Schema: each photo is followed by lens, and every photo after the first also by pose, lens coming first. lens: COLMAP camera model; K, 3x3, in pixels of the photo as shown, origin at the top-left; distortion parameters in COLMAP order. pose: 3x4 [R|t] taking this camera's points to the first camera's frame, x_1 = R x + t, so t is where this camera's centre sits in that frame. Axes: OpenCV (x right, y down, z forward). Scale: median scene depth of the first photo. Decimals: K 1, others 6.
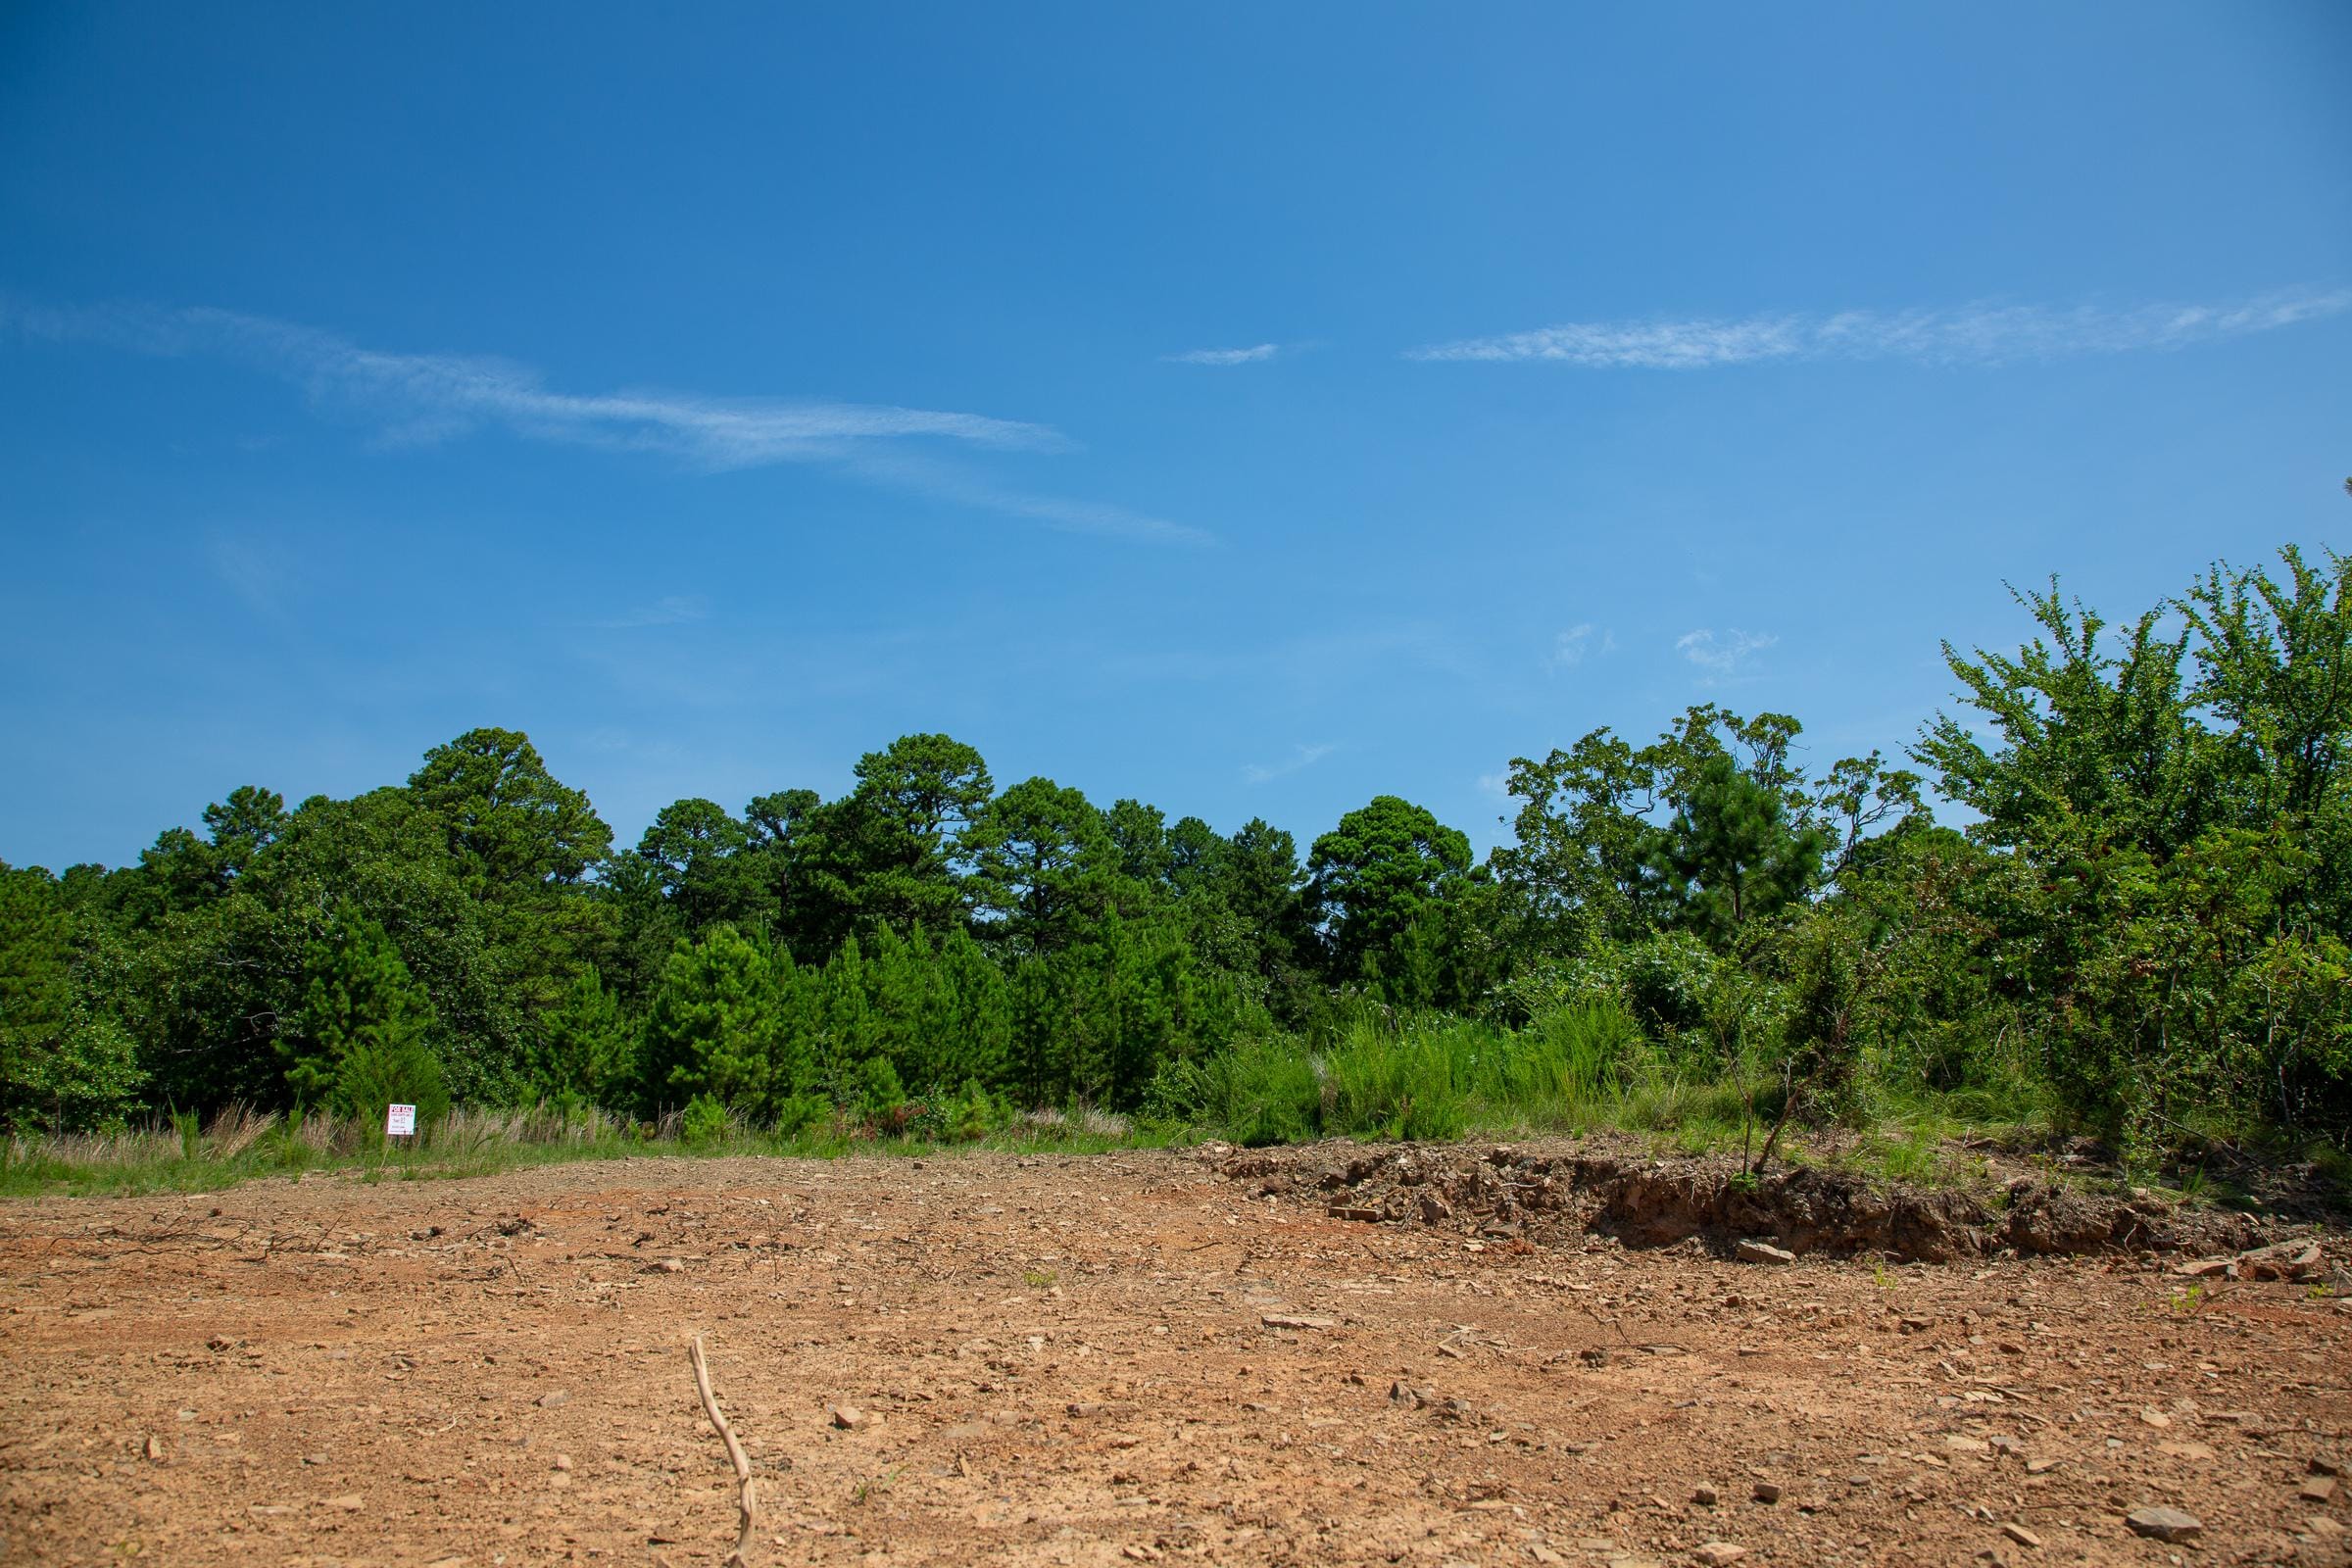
lens RADIAL K [[1627.3, 0, 1176.0], [0, 1627.3, 784.0], [0, 0, 1]] dist [-0.132481, 0.087986]
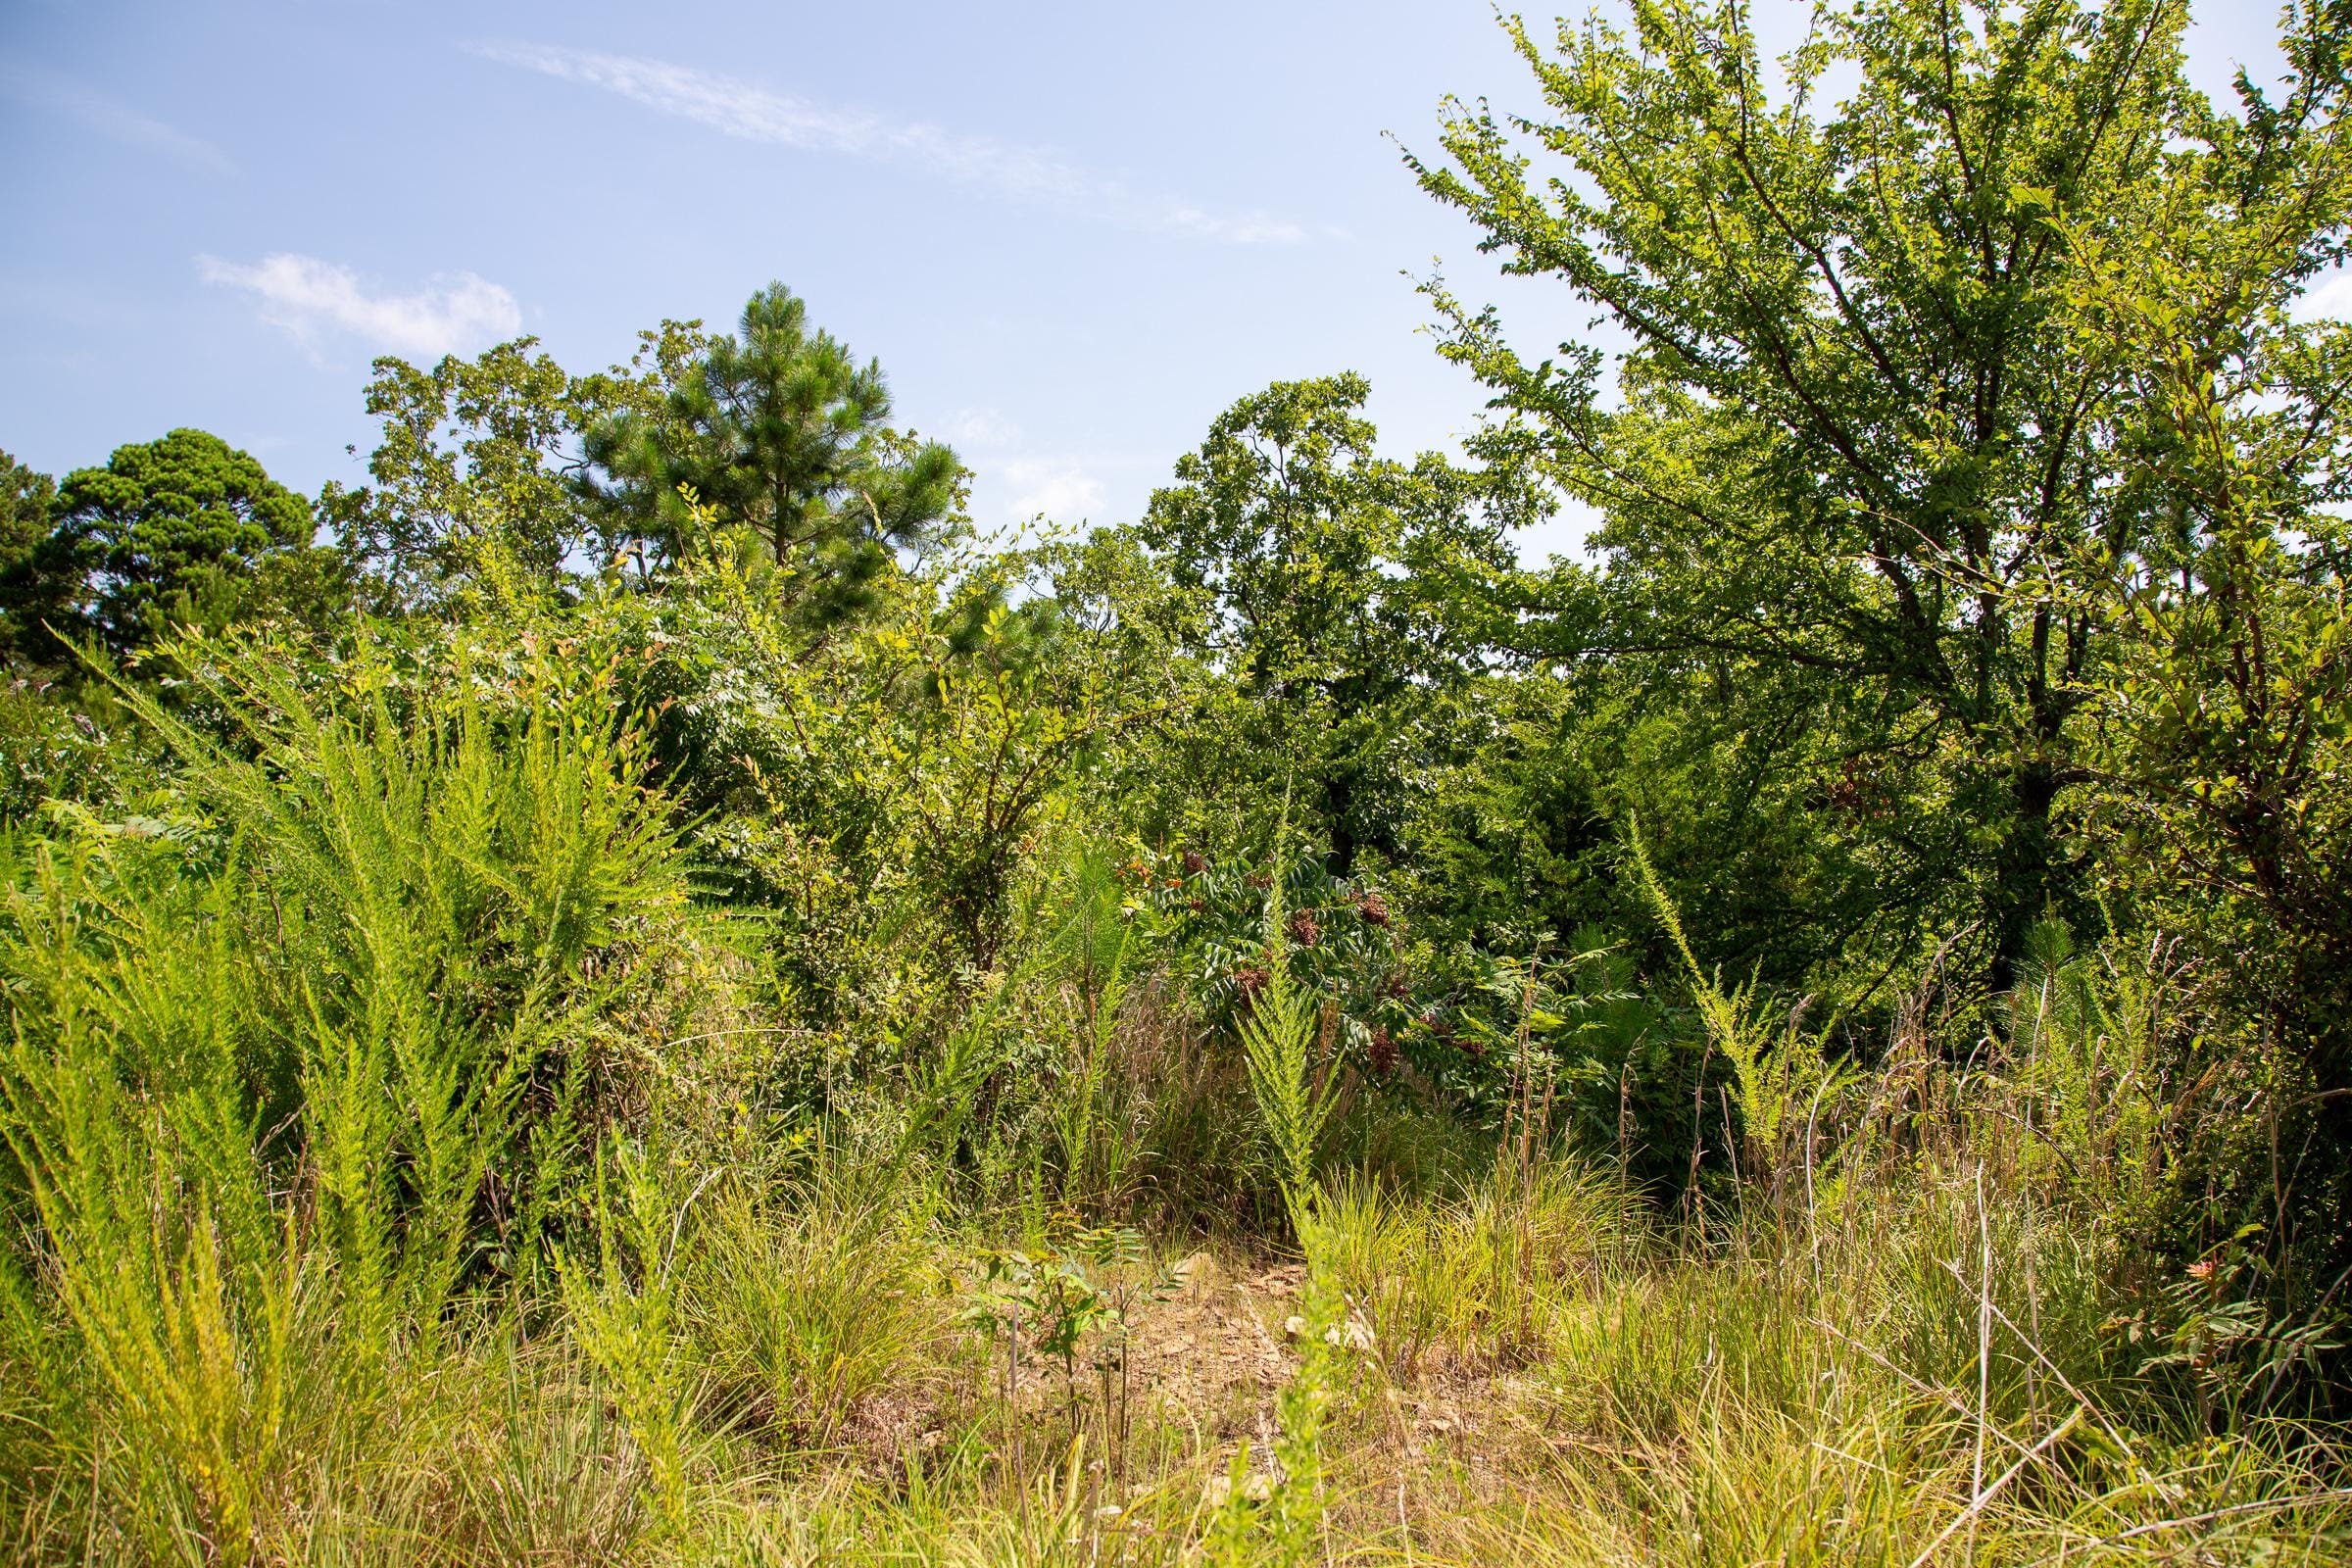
lens RADIAL K [[1627.3, 0, 1176.0], [0, 1627.3, 784.0], [0, 0, 1]] dist [-0.132481, 0.087986]
pose [[0.780952, 0.053774, 0.622272, 0.076150], [-0.147909, 0.983871, 0.100604, 0.041463], [-0.606825, -0.170607, 0.776310, 0.295432]]
